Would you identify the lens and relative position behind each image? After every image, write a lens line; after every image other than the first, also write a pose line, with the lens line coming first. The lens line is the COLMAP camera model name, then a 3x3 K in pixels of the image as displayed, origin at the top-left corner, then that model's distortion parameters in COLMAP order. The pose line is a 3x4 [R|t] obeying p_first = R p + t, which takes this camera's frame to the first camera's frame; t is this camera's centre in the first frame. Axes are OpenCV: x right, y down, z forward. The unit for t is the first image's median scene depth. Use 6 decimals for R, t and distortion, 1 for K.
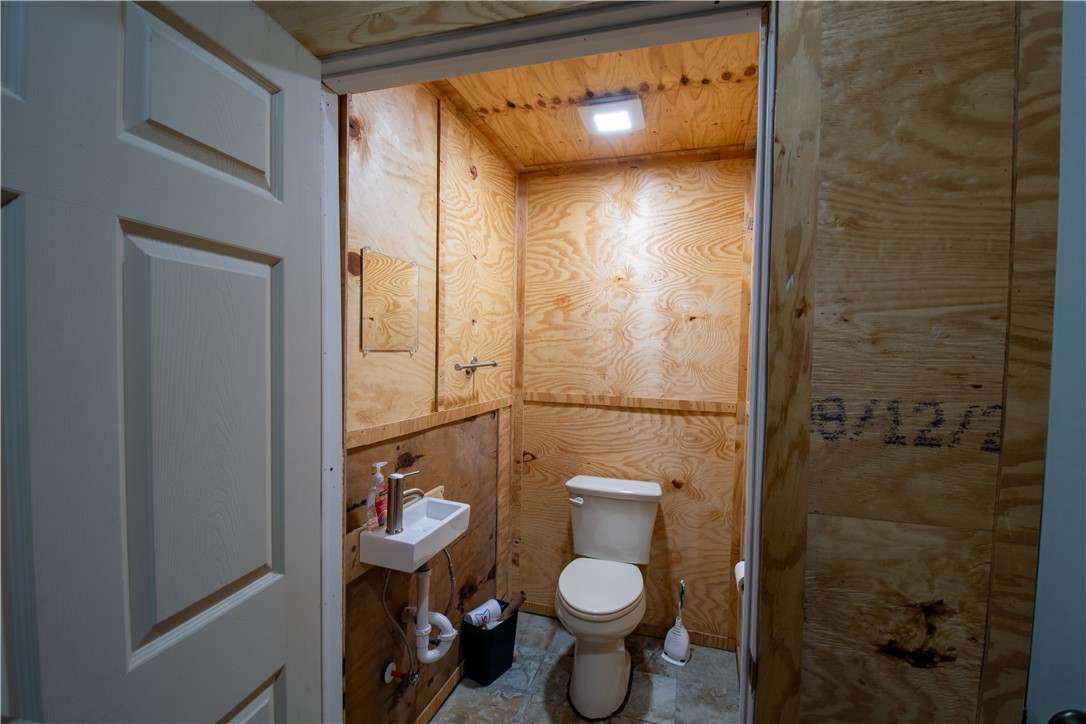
lens RADIAL K [[482.9, 0, 539.3], [0, 482.9, 363.0], [0, 0, 1]] dist [0.006666, -0.016549]
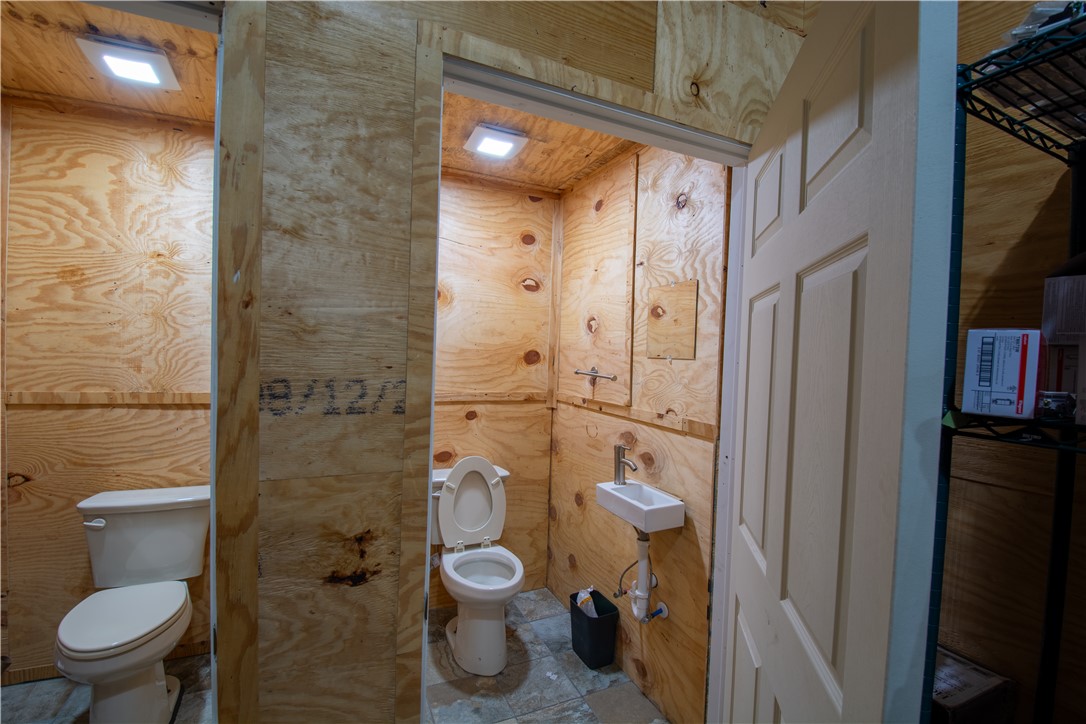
lens RADIAL K [[482.9, 0, 537.5], [0, 482.9, 363.6], [0, 0, 1]] dist [0.006666, -0.016549]
pose [[0.737797, -0.010294, 0.674944, 0.272592], [-0.000217, 0.999880, 0.015488, 0.015532], [-0.675023, -0.011574, 0.737706, -0.278226]]
